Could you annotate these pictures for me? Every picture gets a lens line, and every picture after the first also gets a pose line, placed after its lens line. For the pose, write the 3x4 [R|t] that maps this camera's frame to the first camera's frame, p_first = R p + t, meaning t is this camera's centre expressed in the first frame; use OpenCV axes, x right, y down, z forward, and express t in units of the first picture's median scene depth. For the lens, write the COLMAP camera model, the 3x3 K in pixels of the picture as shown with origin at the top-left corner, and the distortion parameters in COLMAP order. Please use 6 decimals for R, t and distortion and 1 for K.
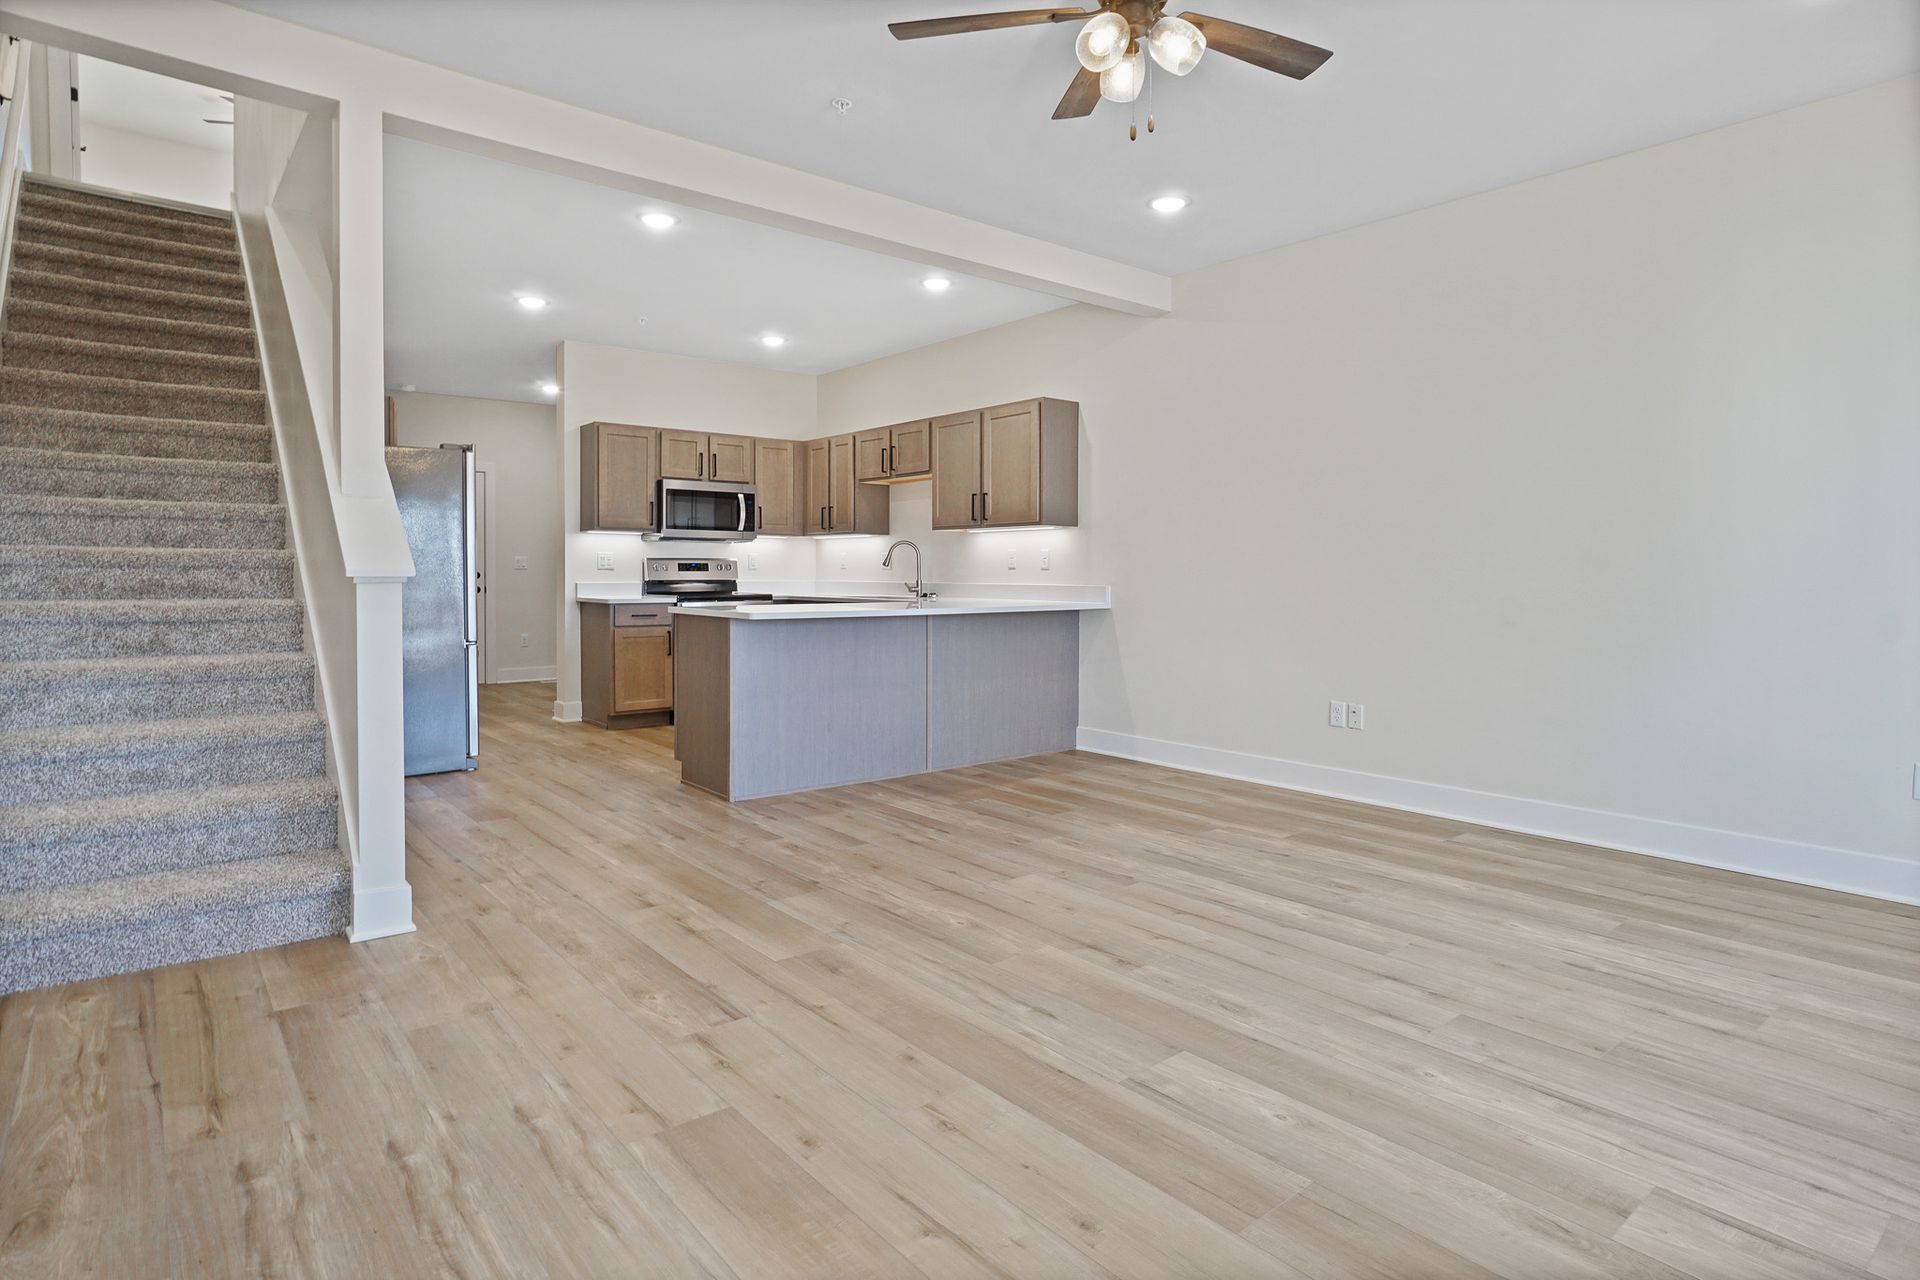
lens RADIAL K [[1037.6, 0, 968.4], [0, 1037.6, 597.2], [0, 0, 1]] dist [-0.004169, 0.003446]
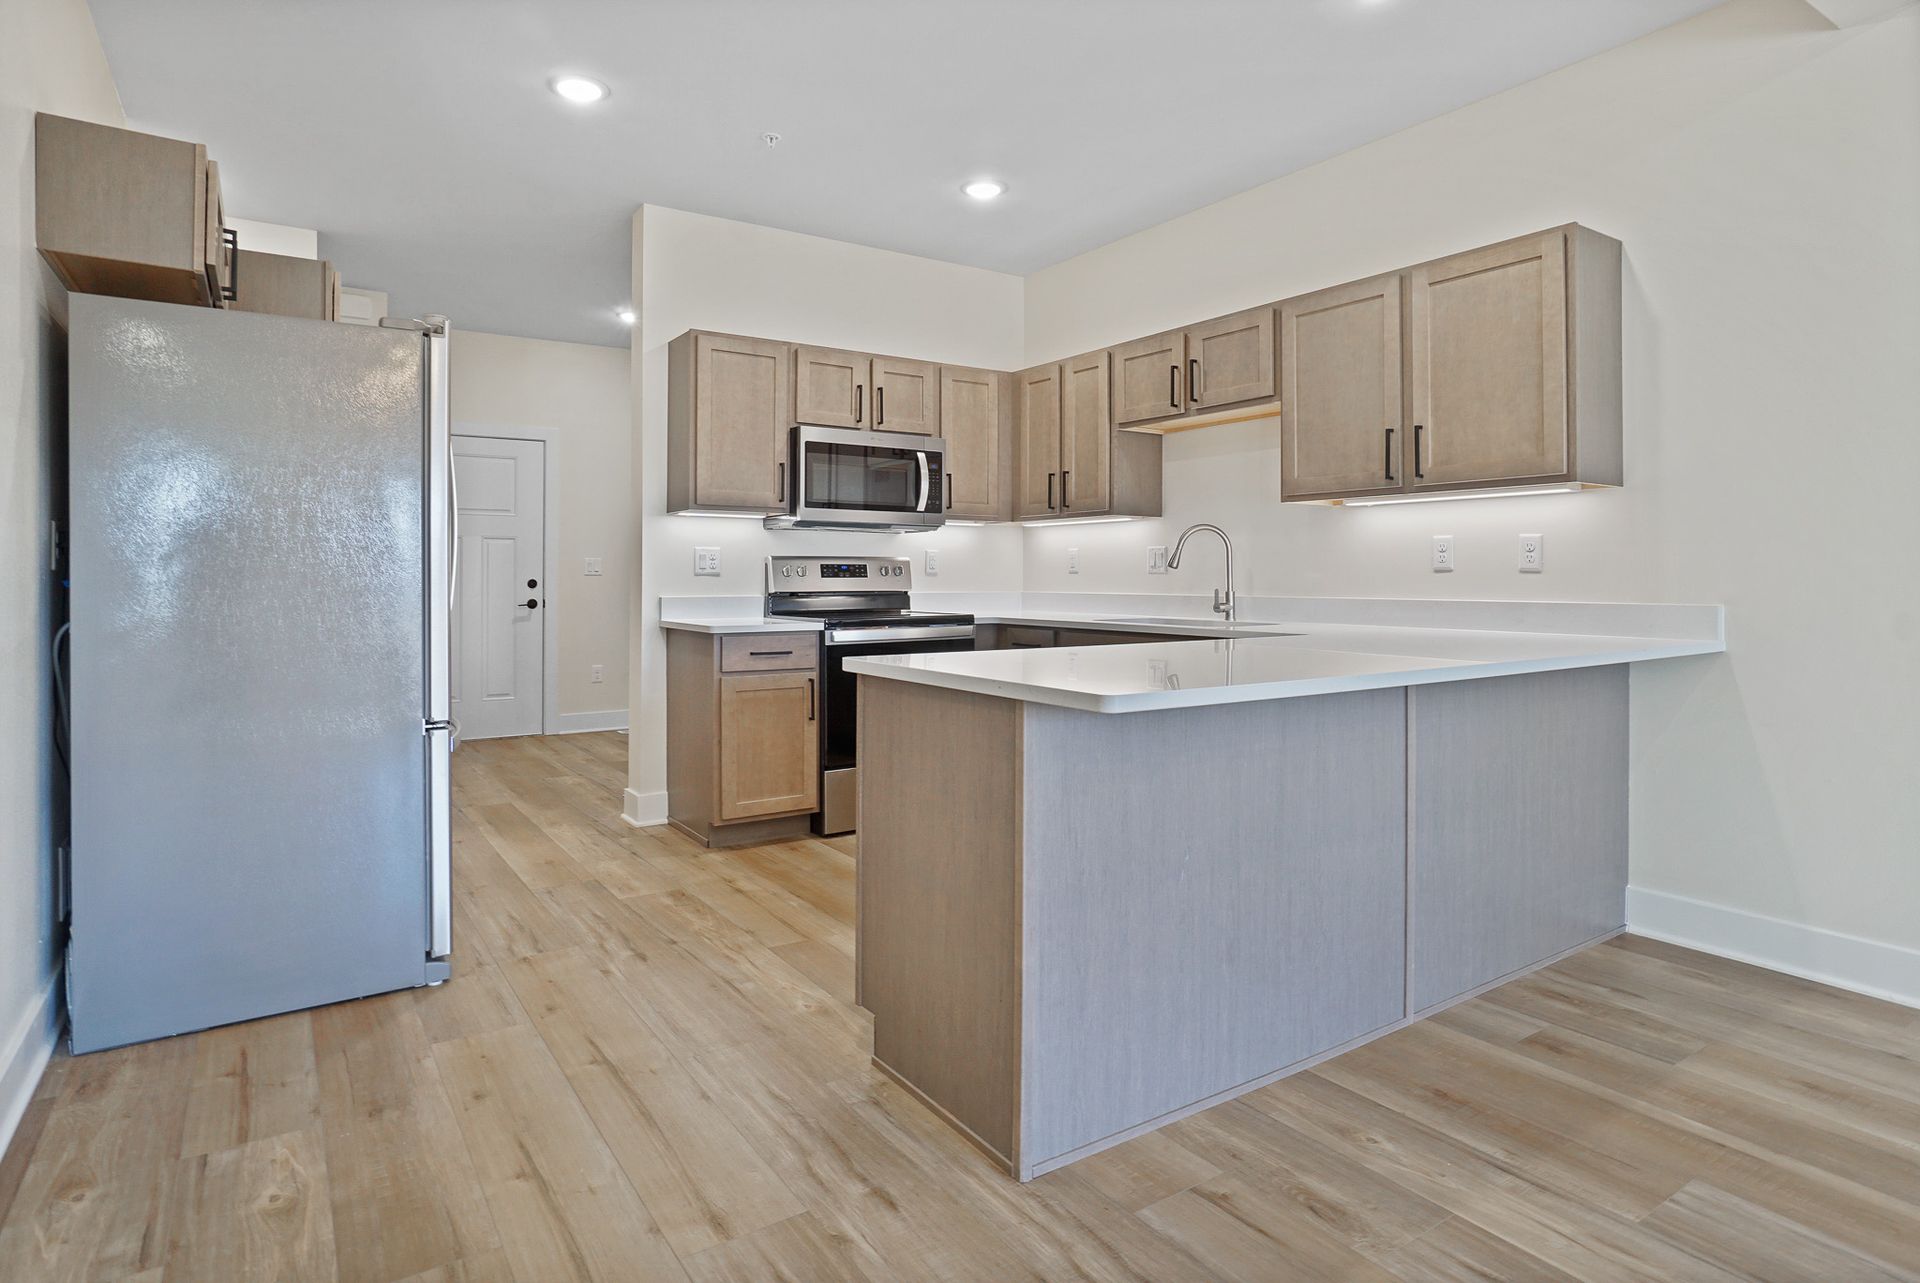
lens RADIAL K [[1037.6, 0, 973.9], [0, 1037.6, 583.8], [0, 0, 1]] dist [-0.004169, 0.003446]
pose [[0.996167, -0.002009, -0.087452, -0.138978], [0.000354, 0.999821, -0.018936, -0.009919], [0.087474, 0.018833, 0.995989, 0.402968]]
